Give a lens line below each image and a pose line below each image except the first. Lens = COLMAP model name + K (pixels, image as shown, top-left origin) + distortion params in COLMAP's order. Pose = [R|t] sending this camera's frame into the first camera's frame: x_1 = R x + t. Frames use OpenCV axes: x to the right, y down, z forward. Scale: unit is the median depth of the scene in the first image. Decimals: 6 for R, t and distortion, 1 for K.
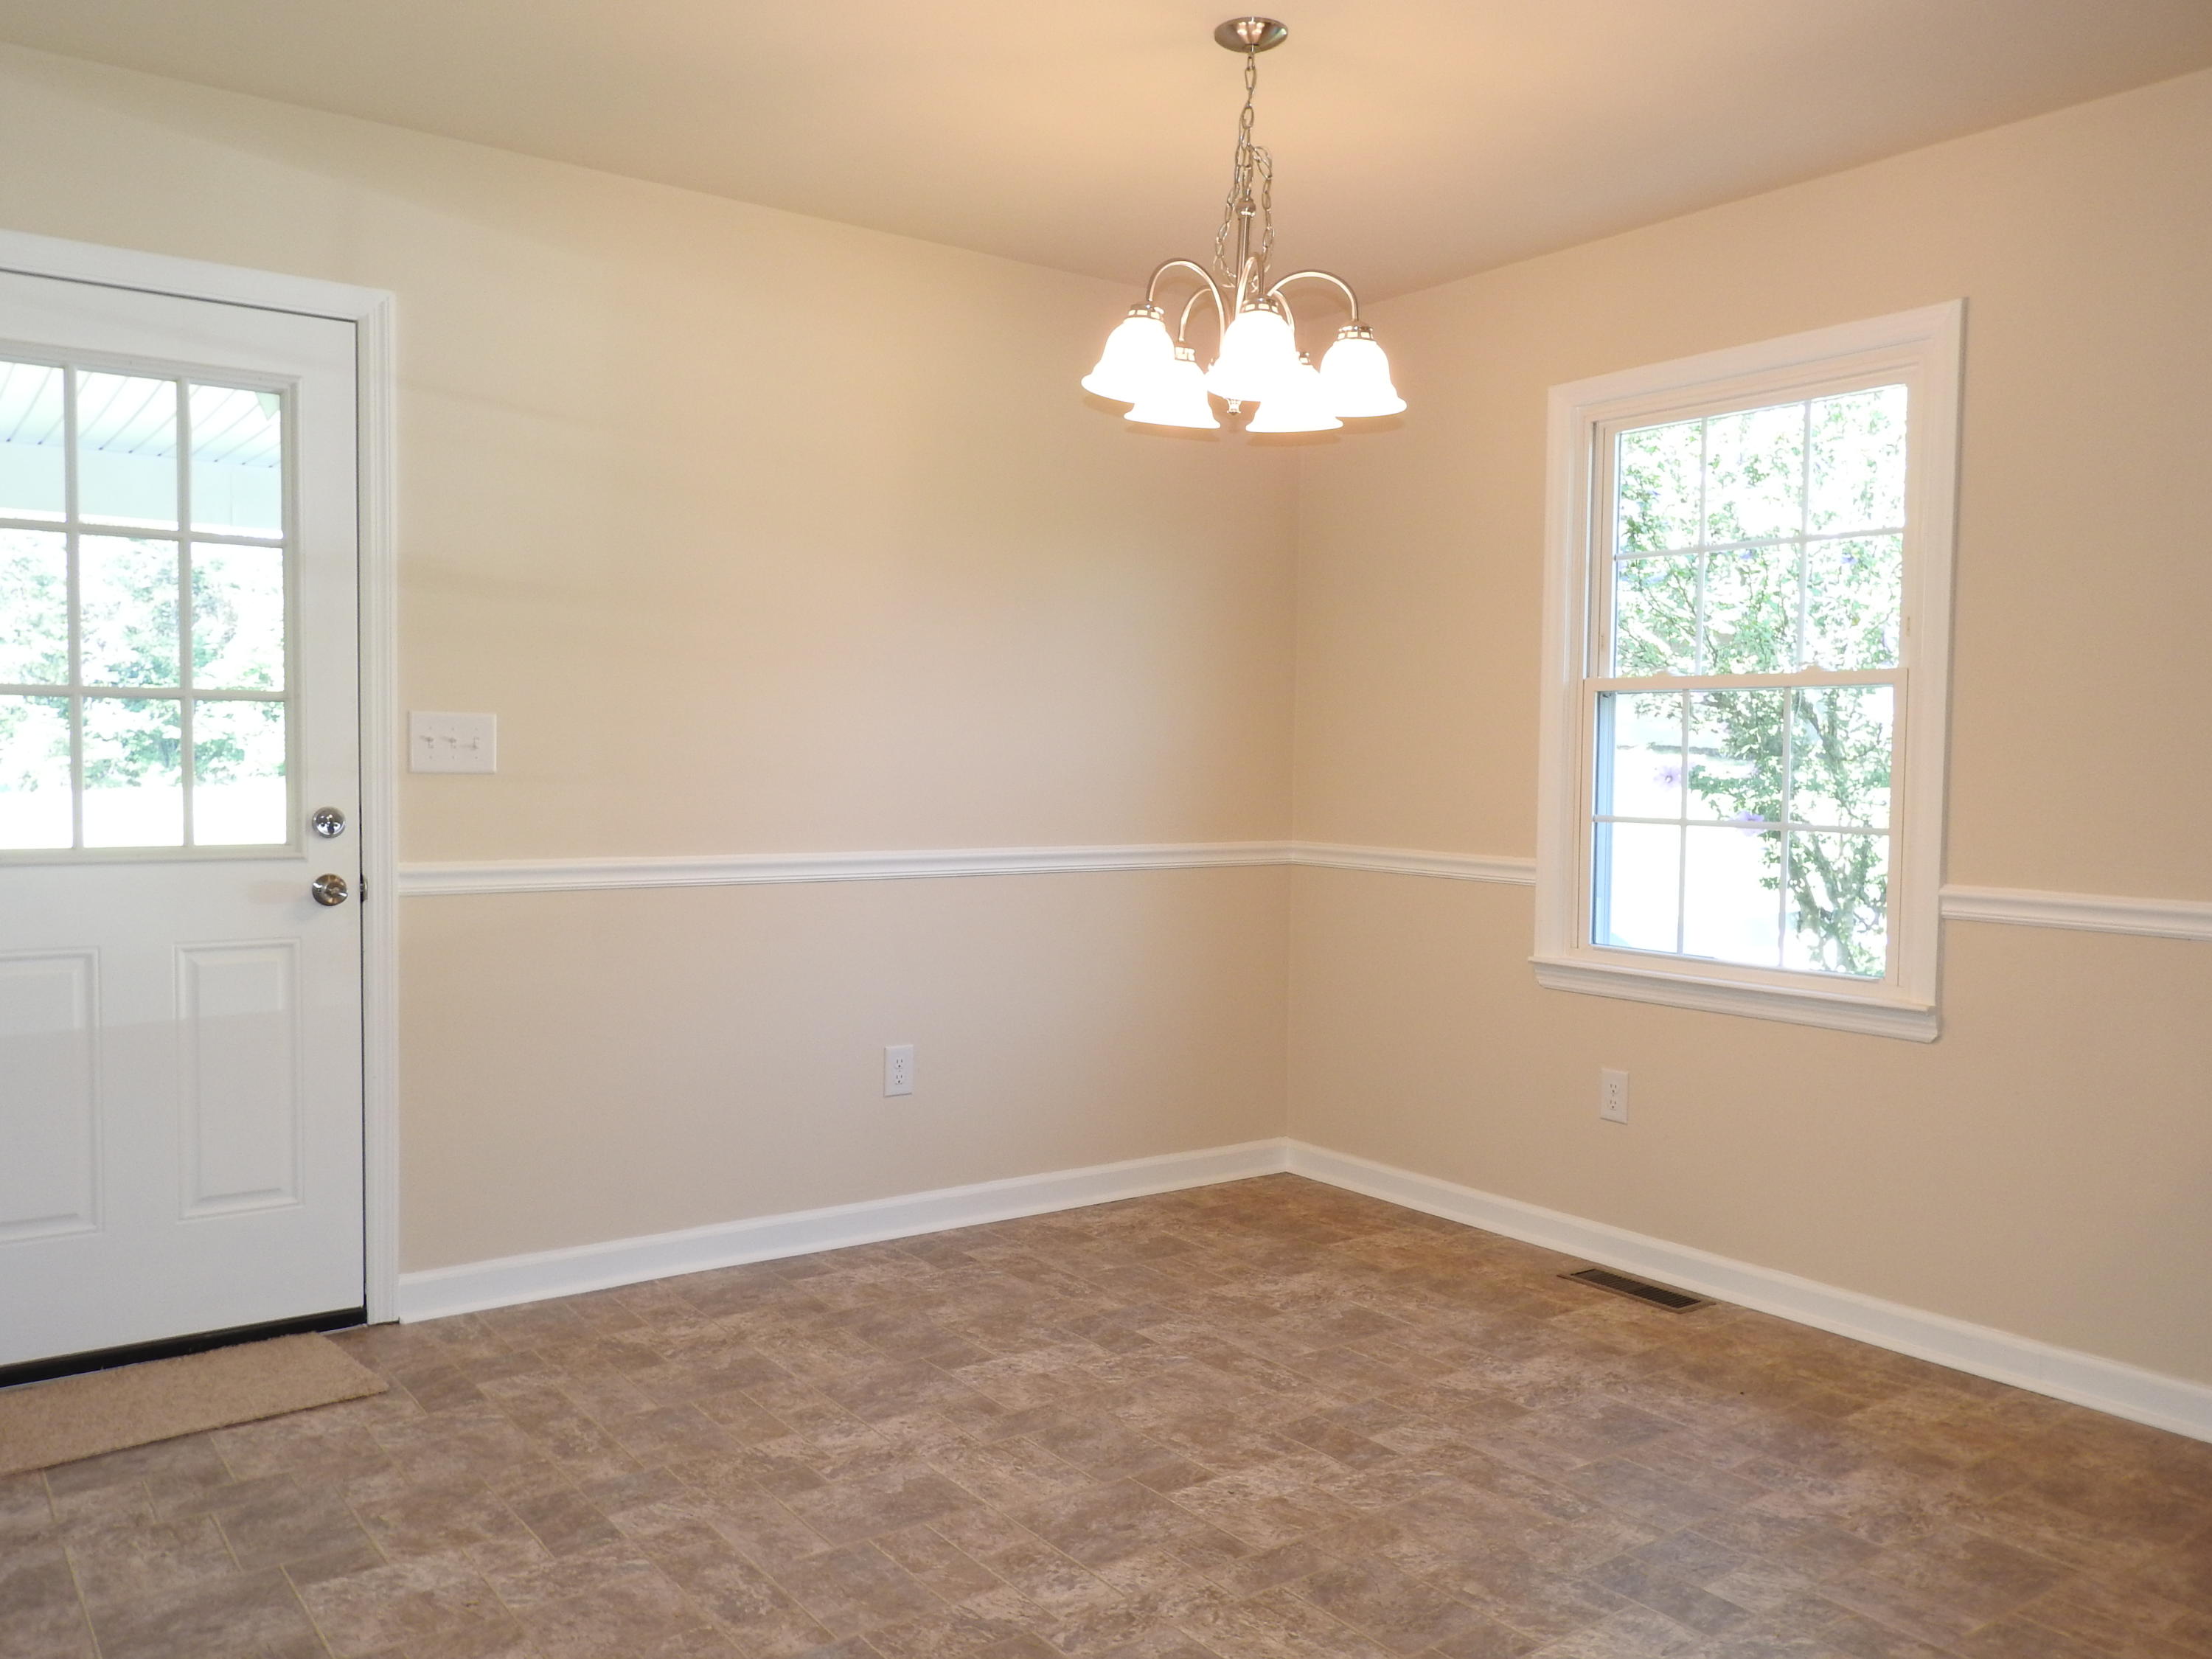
lens RADIAL K [[1738.6, 0, 1106.0], [0, 1738.6, 829.5], [0, 0, 1]] dist [0.008322, -0.008126]
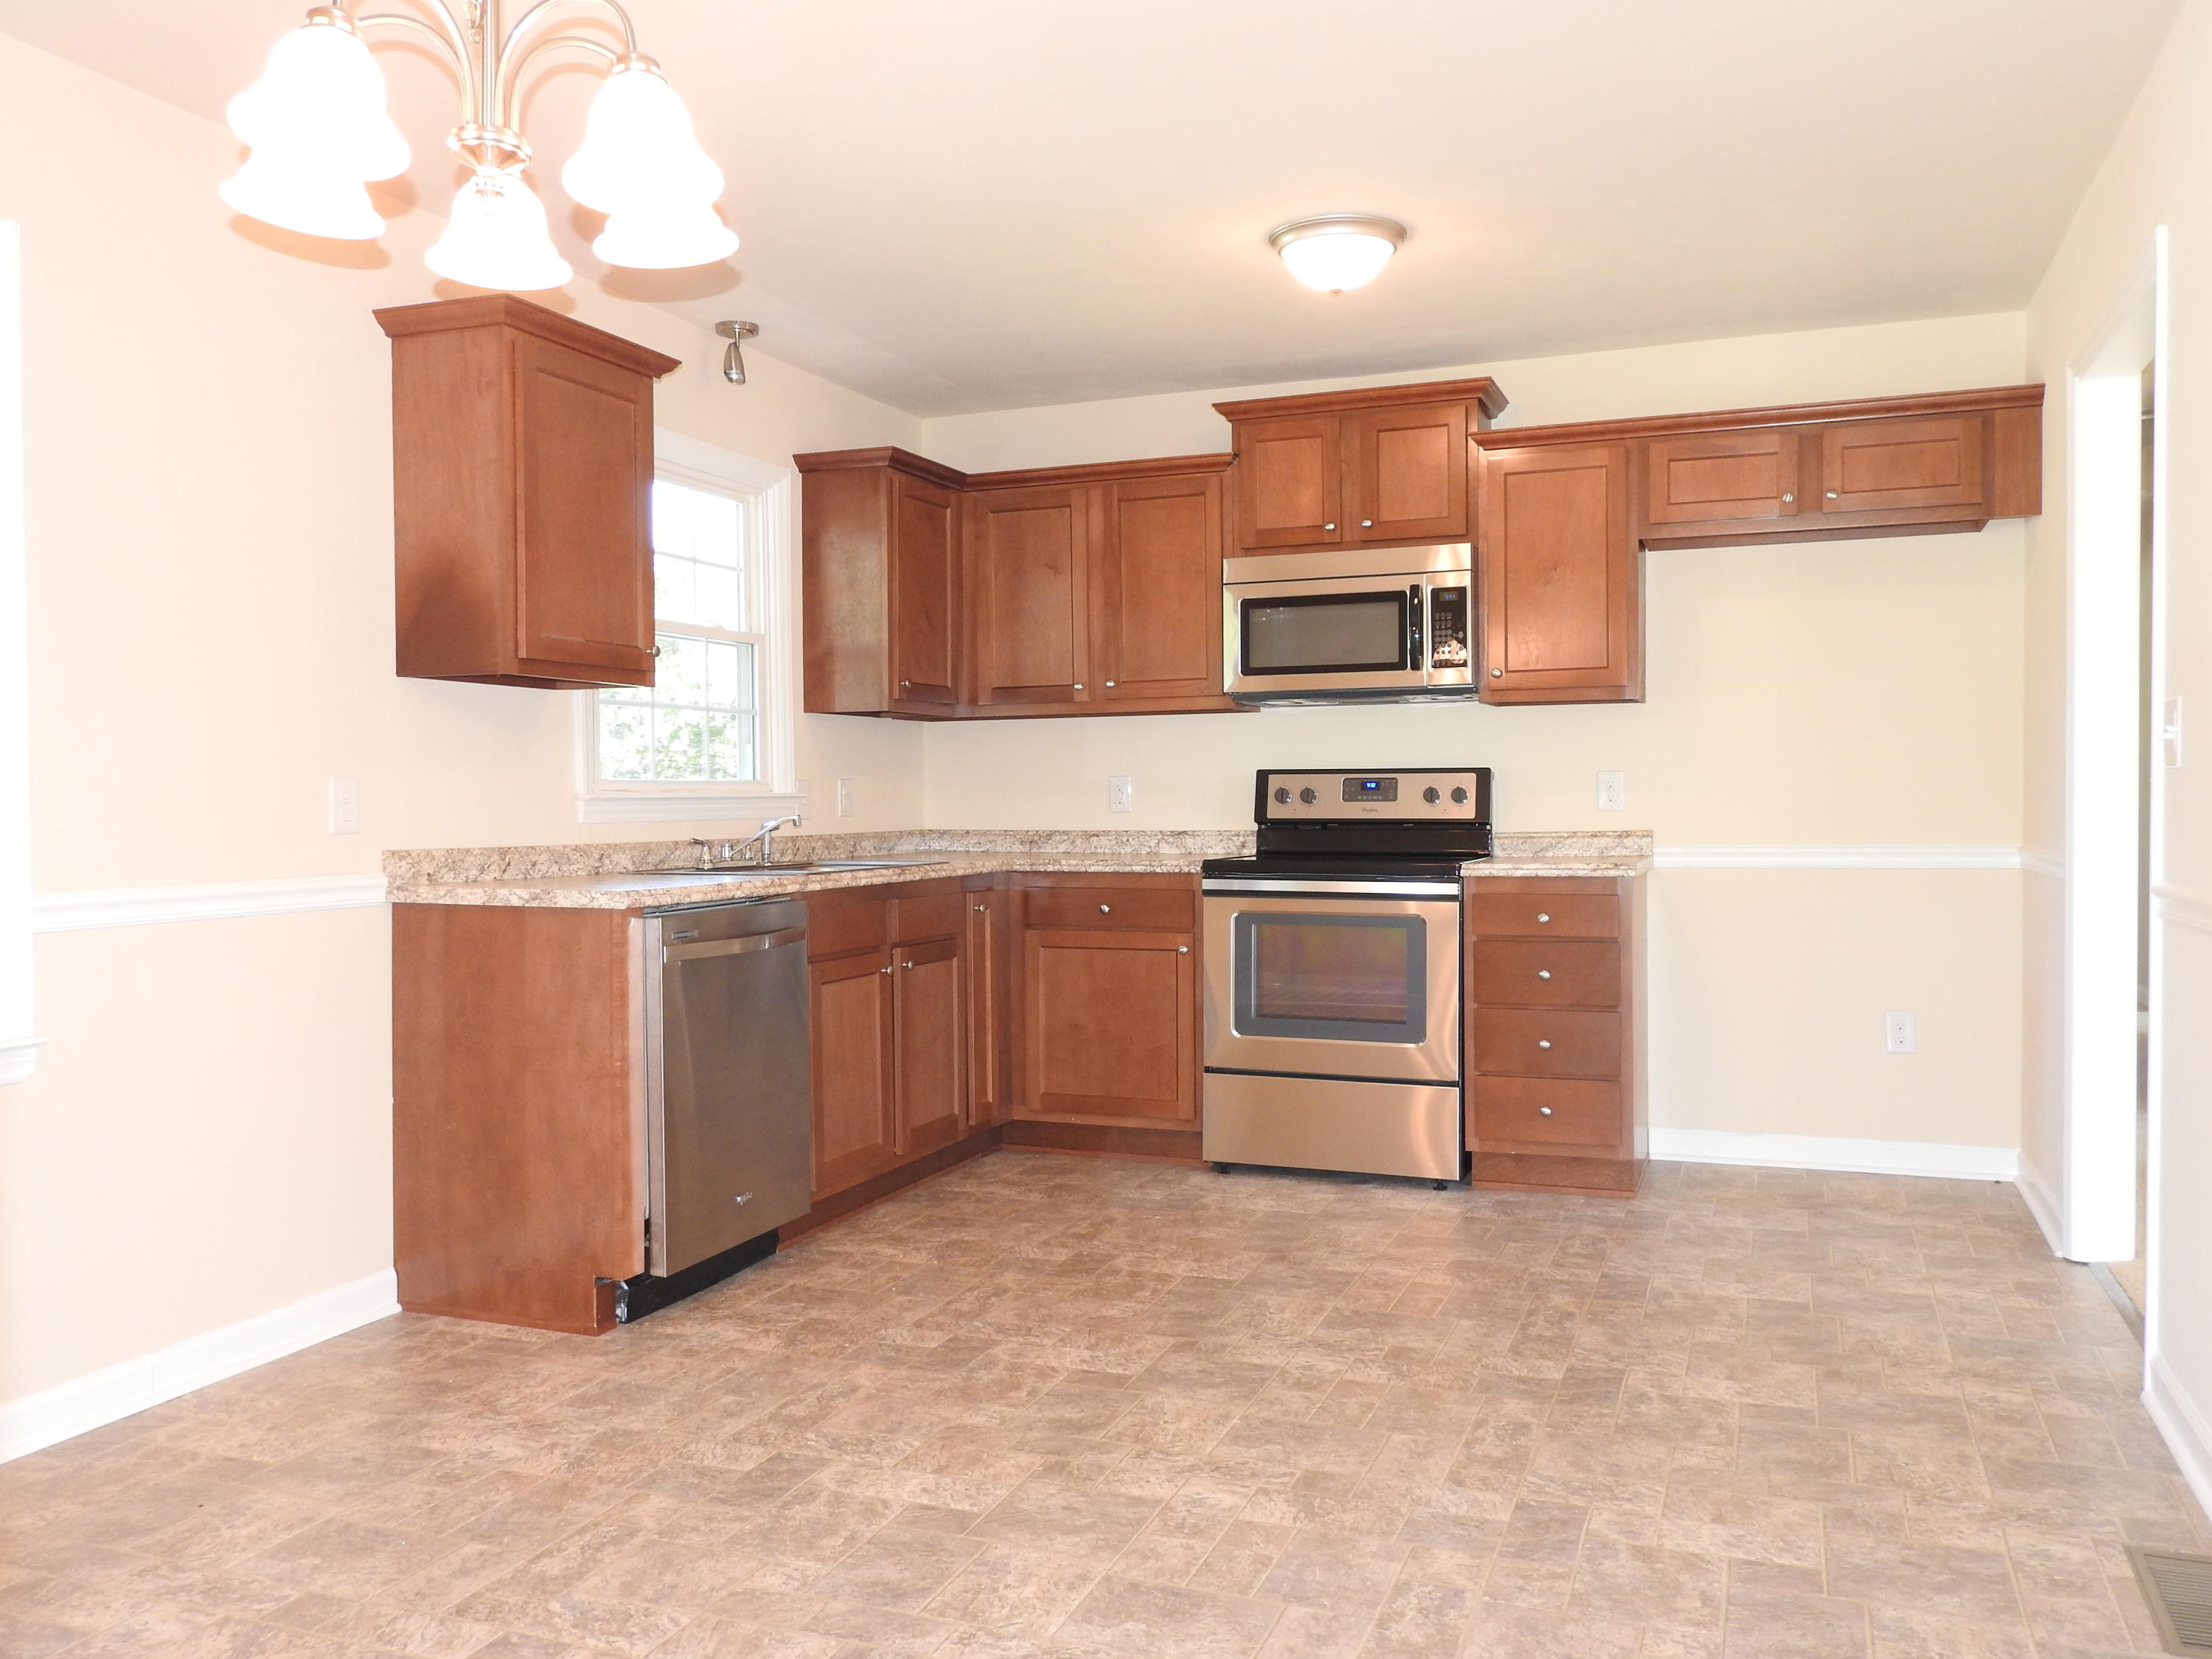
lens RADIAL K [[1738.6, 0, 1106.0], [0, 1738.6, 829.5], [0, 0, 1]] dist [0.008322, -0.008126]
pose [[-0.533731, -0.026560, 0.845237, -1.022461], [0.040759, 0.997537, 0.057083, -0.060692], [-0.844671, 0.064918, -0.531334, 1.752714]]
